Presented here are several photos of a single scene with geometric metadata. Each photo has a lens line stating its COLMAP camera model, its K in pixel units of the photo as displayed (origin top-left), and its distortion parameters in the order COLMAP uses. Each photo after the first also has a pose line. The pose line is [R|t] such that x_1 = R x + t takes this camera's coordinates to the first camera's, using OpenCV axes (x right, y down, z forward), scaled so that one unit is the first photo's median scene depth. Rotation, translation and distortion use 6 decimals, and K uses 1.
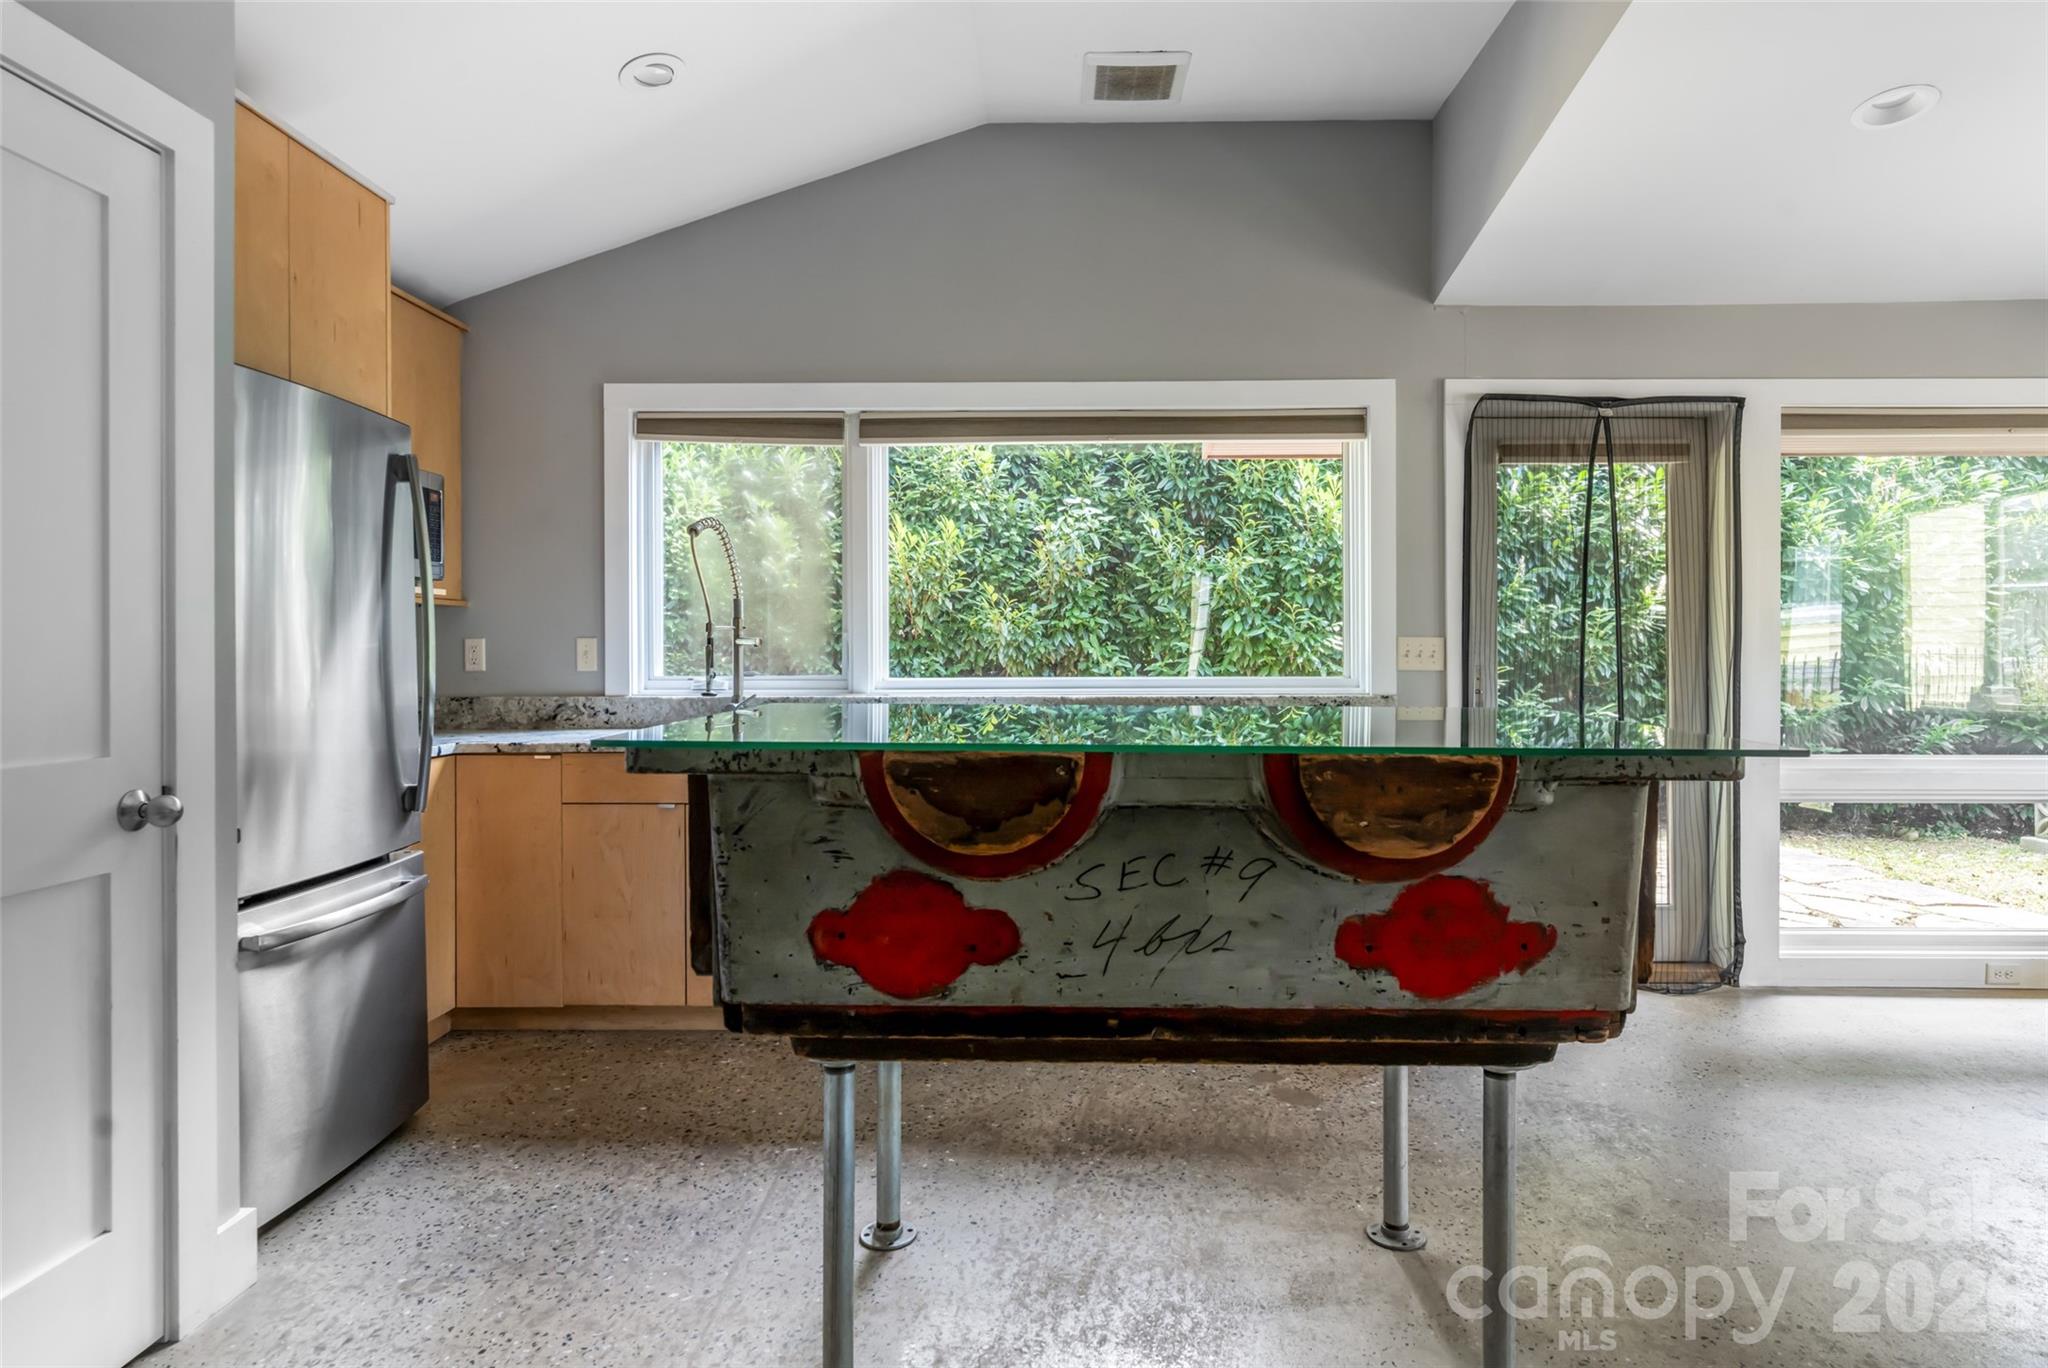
lens RADIAL K [[1166.8, 0, 1051.3], [0, 1166.8, 654.0], [0, 0, 1]] dist [0.004863, -0.005074]
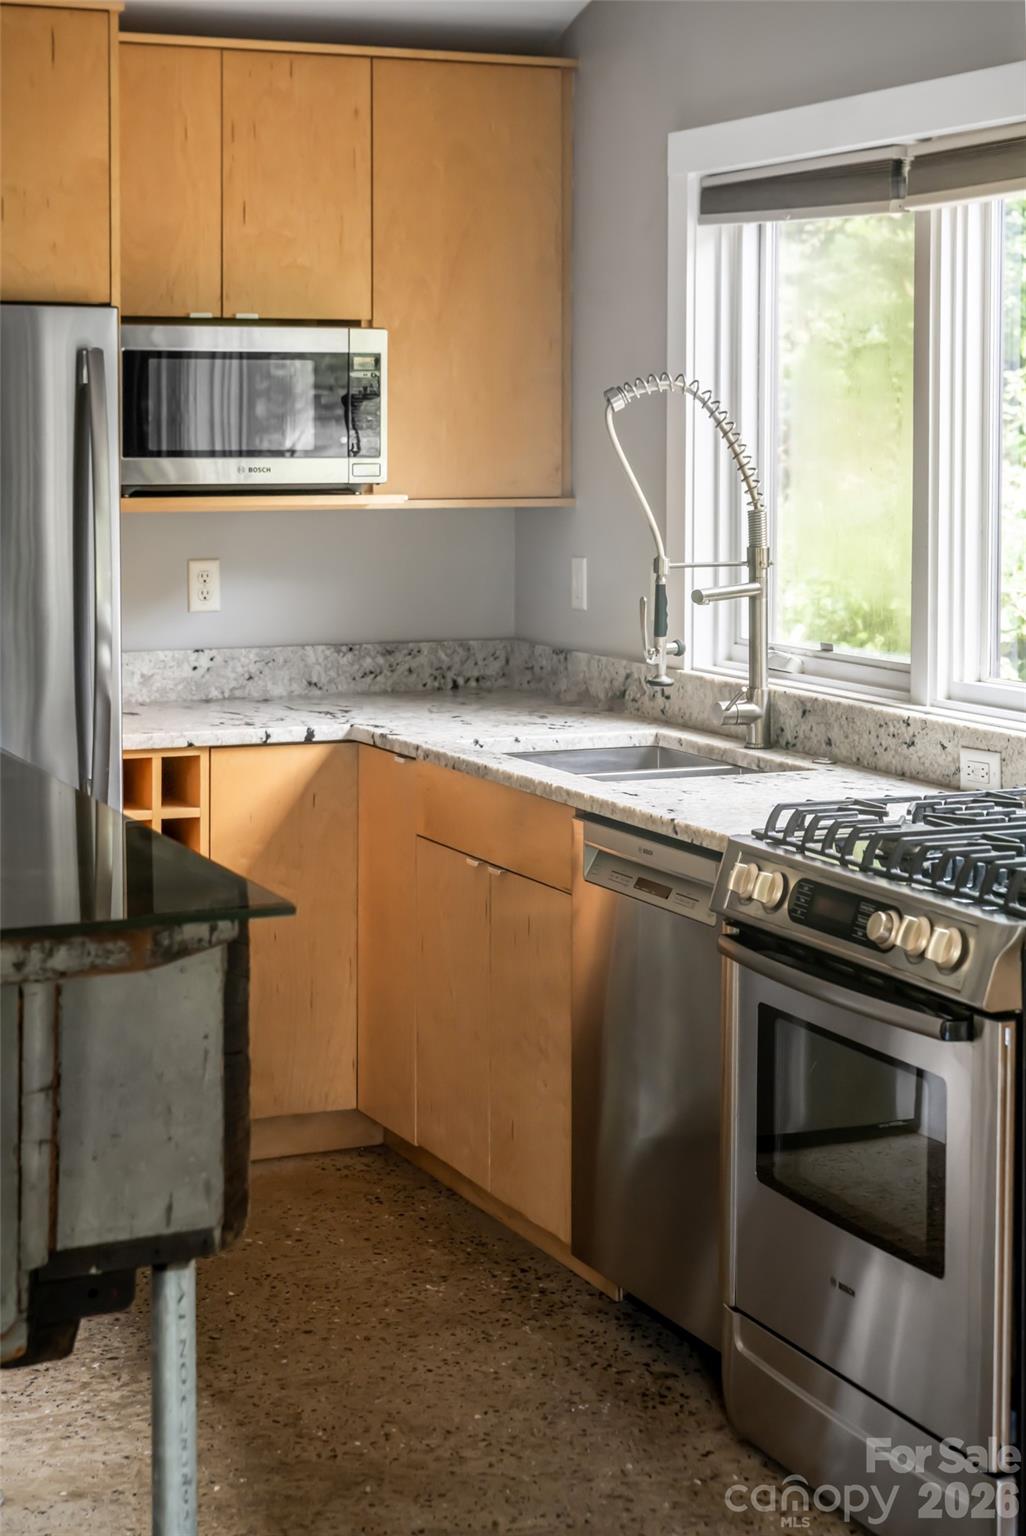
lens RADIAL K [[2674.2, 0, 507.6], [0, 2674.2, 764.2], [0, 0, 1]] dist [-0.201061, 0.000000]
pose [[0.416968, 0.117508, -0.901293, 0.805889], [-0.006807, 0.991984, 0.126183, -0.084731], [0.908896, -0.046479, 0.414425, 0.363671]]
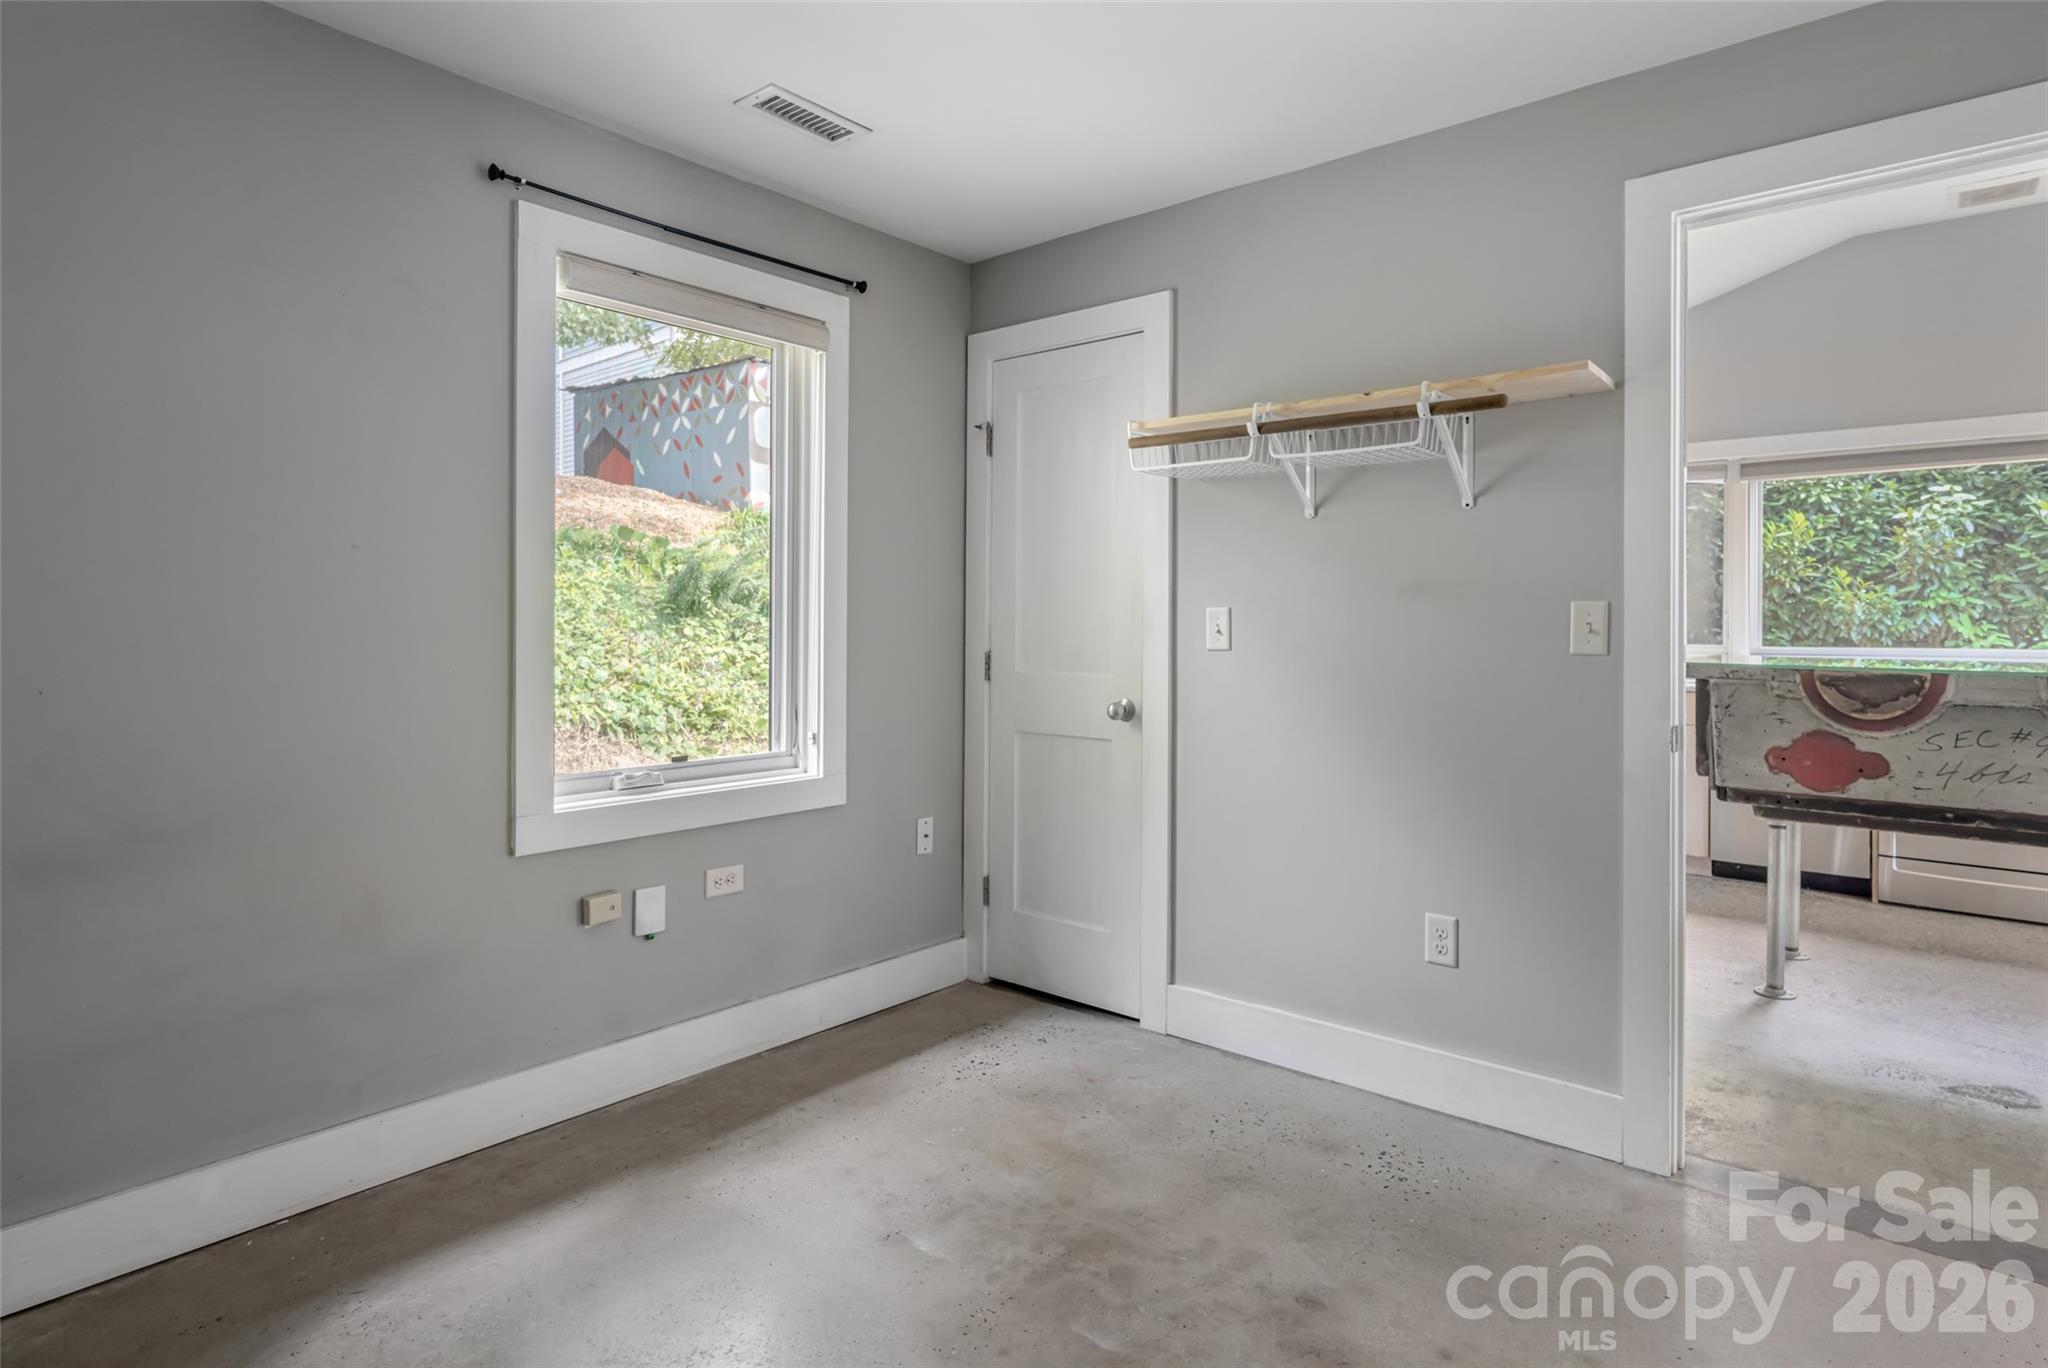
lens RADIAL K [[1073.1, 0, 1022.1], [0, 1073.1, 630.4], [0, 0, 1]] dist [0.004141, -0.007341]
pose [[0.769024, 0.007367, -0.639178, 0.001168], [-0.007416, 0.999969, 0.002603, 0.004419], [0.639177, 0.002739, 0.769055, -0.571362]]
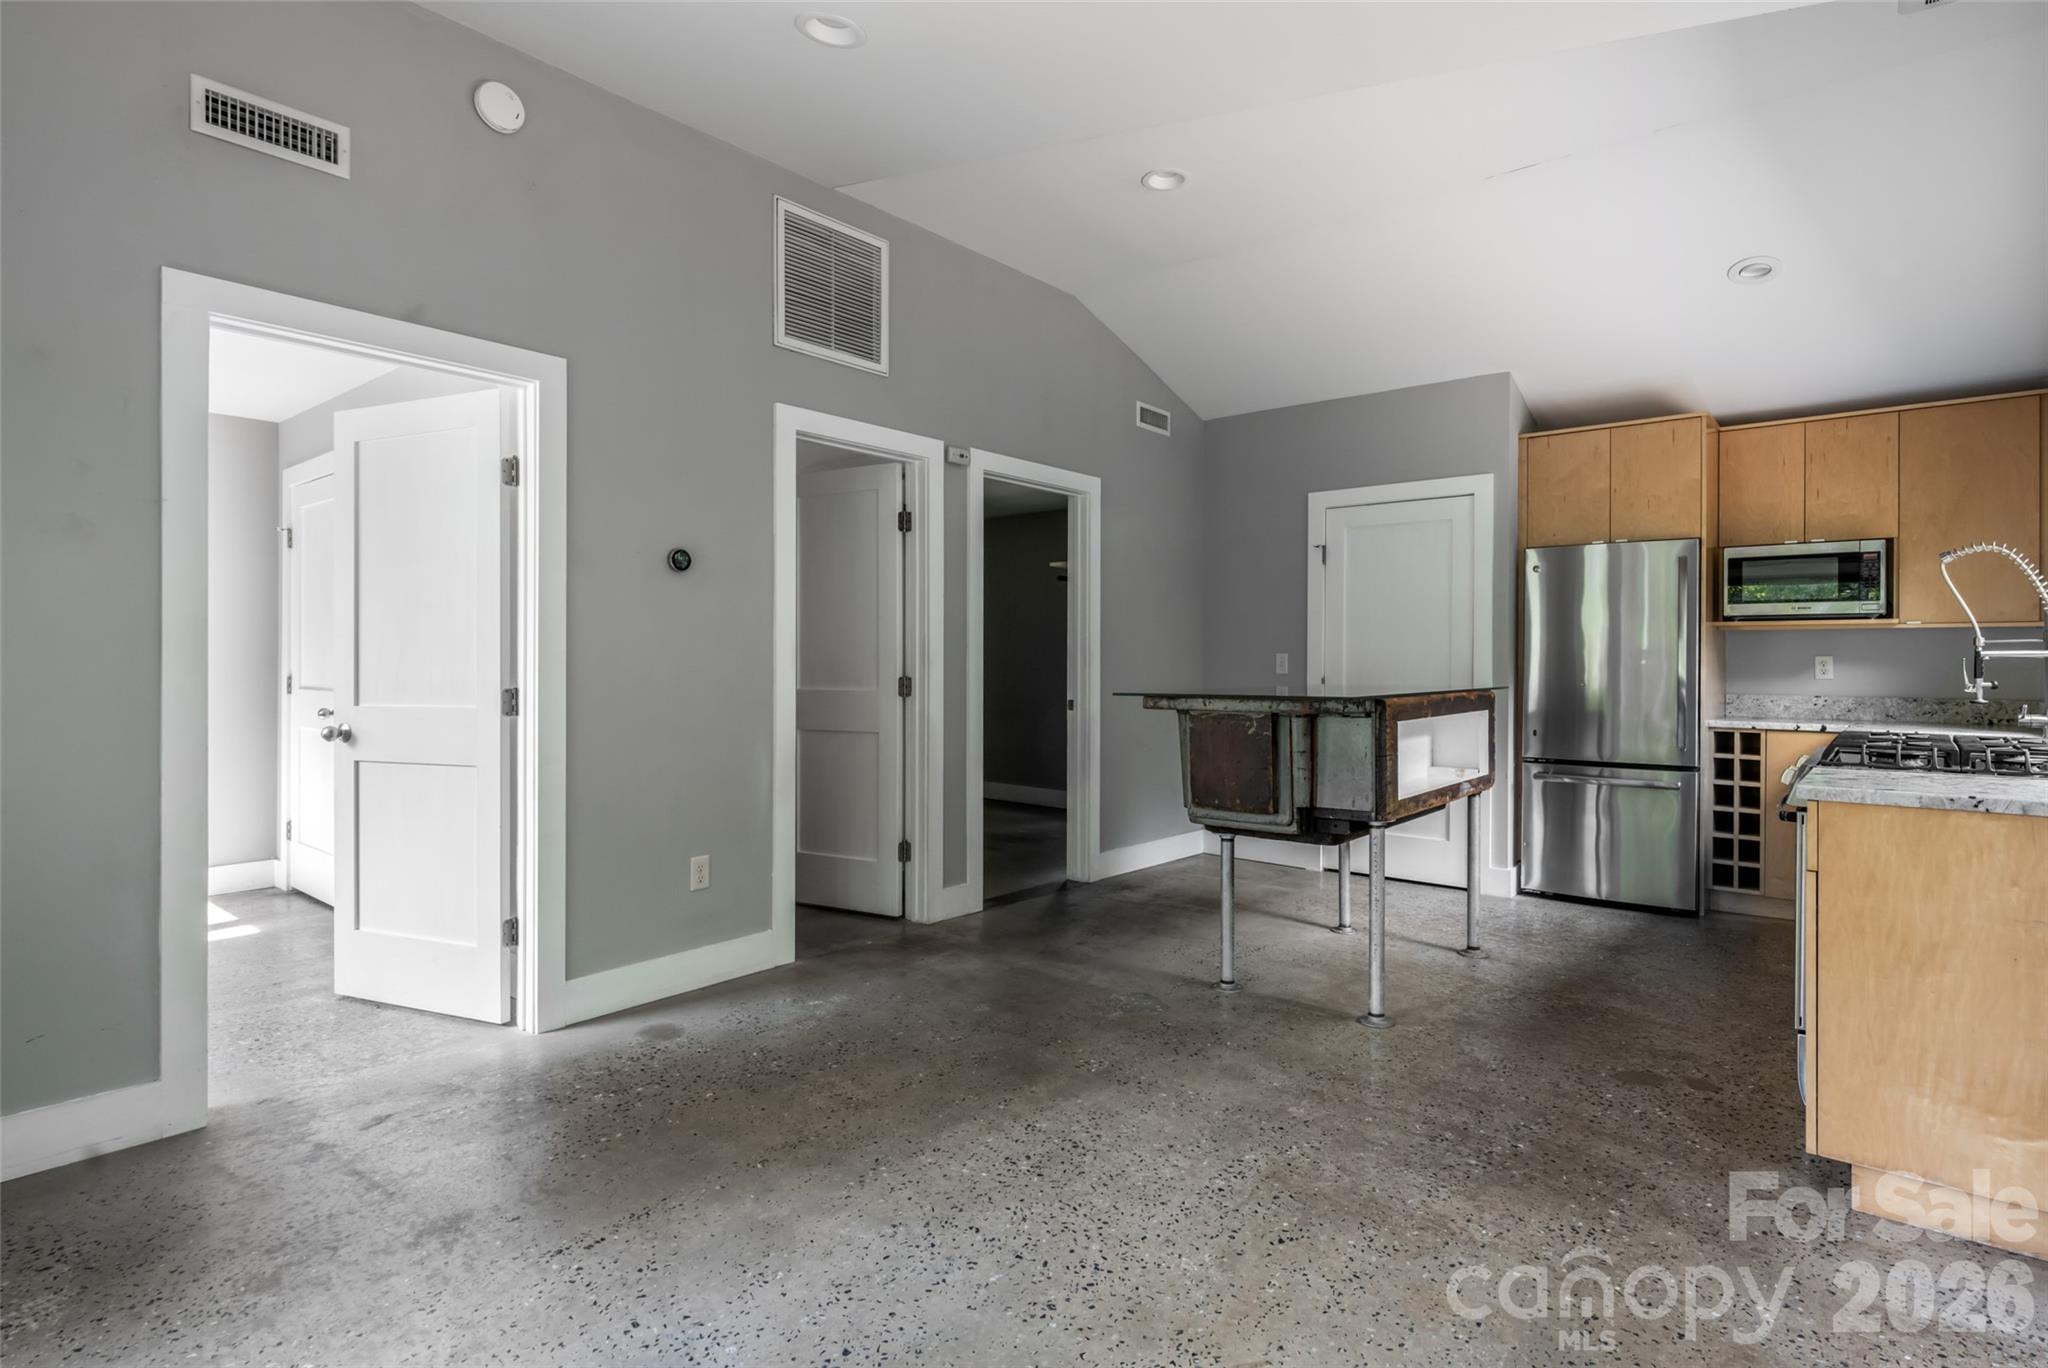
lens RADIAL K [[1013.3, 0, 1023.1], [0, 1013.3, 675.6], [0, 0, 1]] dist [-0.007880, 0.004524]
pose [[-0.637763, 0.007958, -0.770192, 0.949159], [-0.008000, 0.999824, 0.016956, 0.000483], [0.770191, 0.016976, -0.637587, 0.852941]]
